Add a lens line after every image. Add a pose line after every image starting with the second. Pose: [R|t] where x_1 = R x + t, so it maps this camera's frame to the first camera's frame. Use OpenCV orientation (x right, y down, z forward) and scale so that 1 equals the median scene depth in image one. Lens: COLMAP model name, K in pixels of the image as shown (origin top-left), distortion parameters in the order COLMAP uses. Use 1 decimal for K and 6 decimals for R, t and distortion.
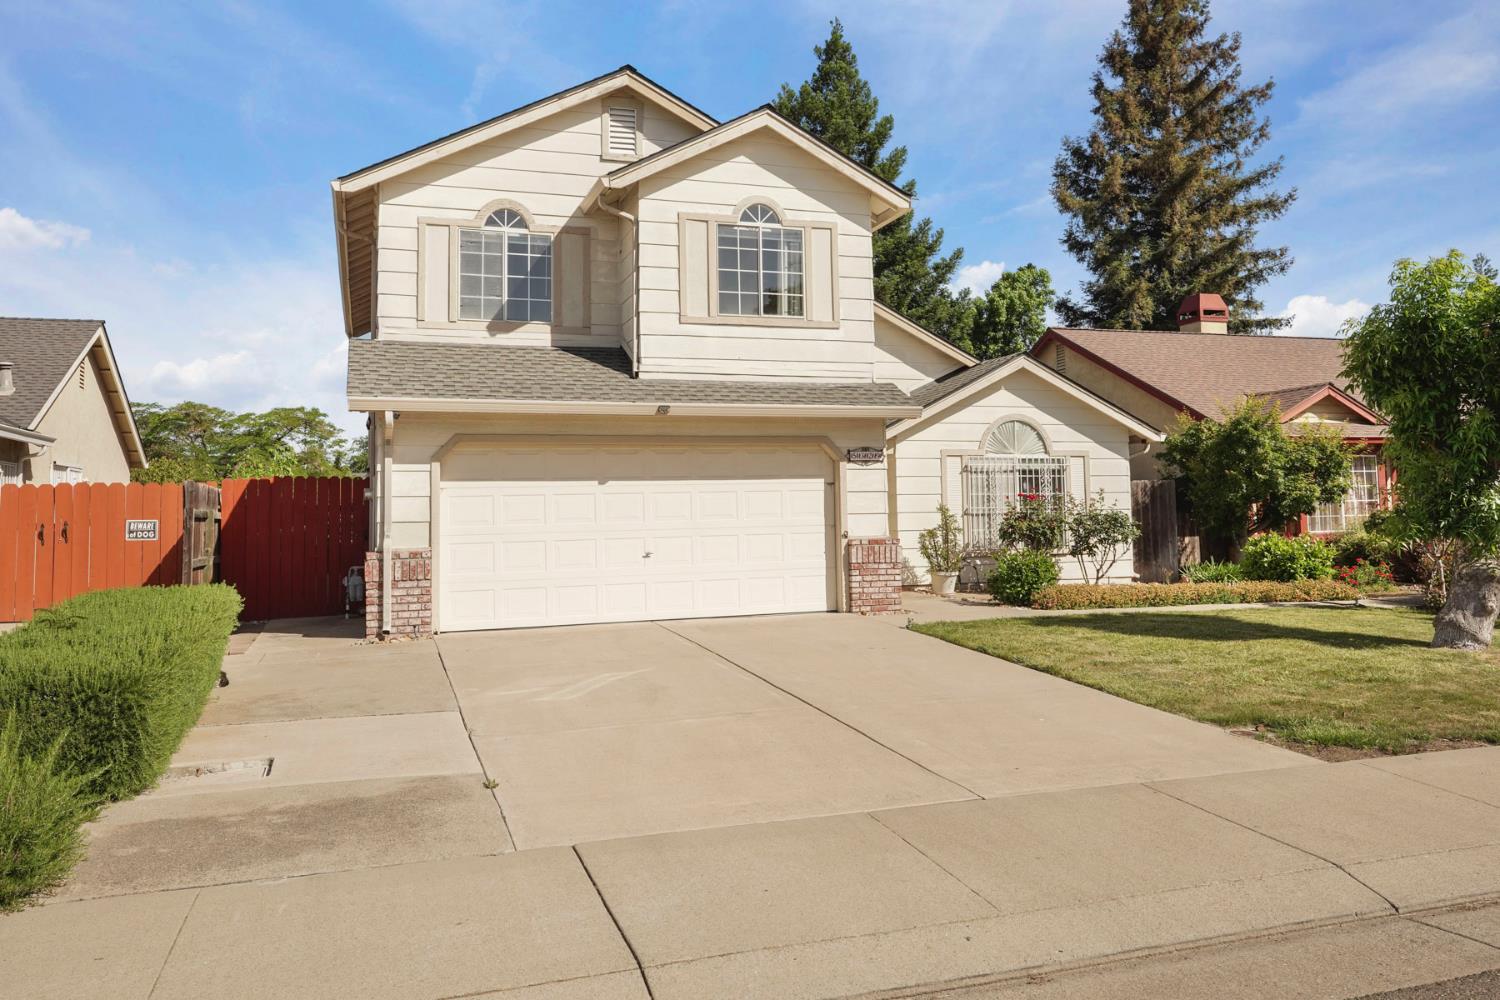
lens RADIAL K [[1123.1, 0, 751.8], [0, 1123.1, 439.6], [0, 0, 1]] dist [0.000916, -0.000302]
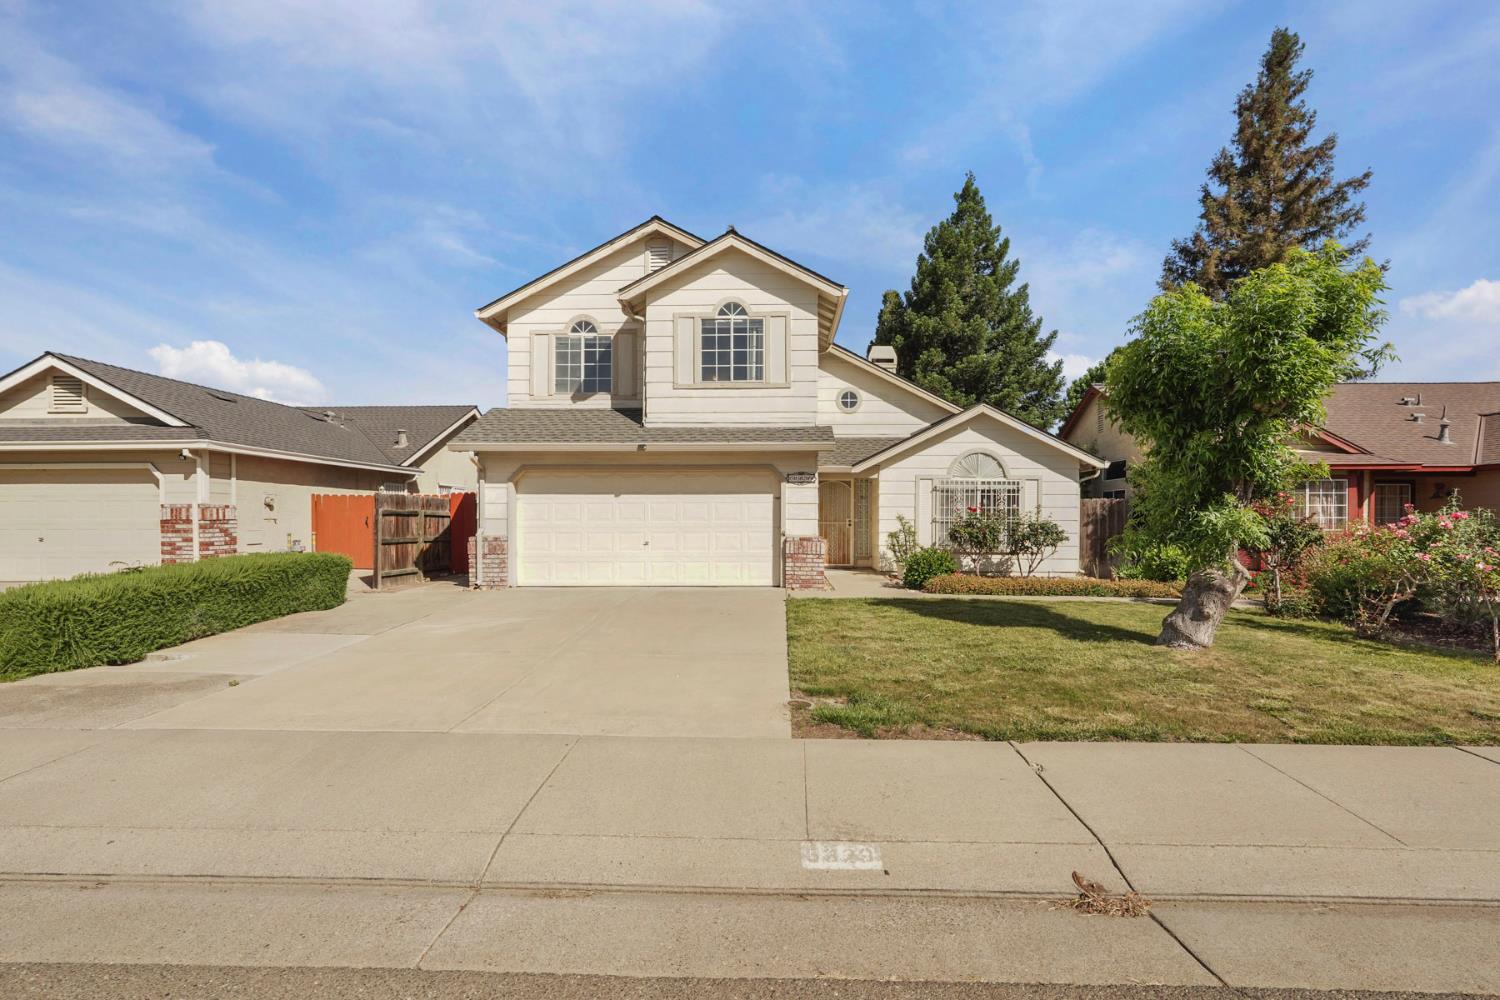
lens RADIAL K [[685.5, 0, 761.5], [0, 685.5, 533.1], [0, 0, 1]] dist [-0.008643, 0.001112]
pose [[0.936775, 0.025025, -0.349037, 0.353110], [0.005231, 0.996327, 0.085473, 0.009140], [0.349894, -0.081895, 0.933203, 0.172008]]
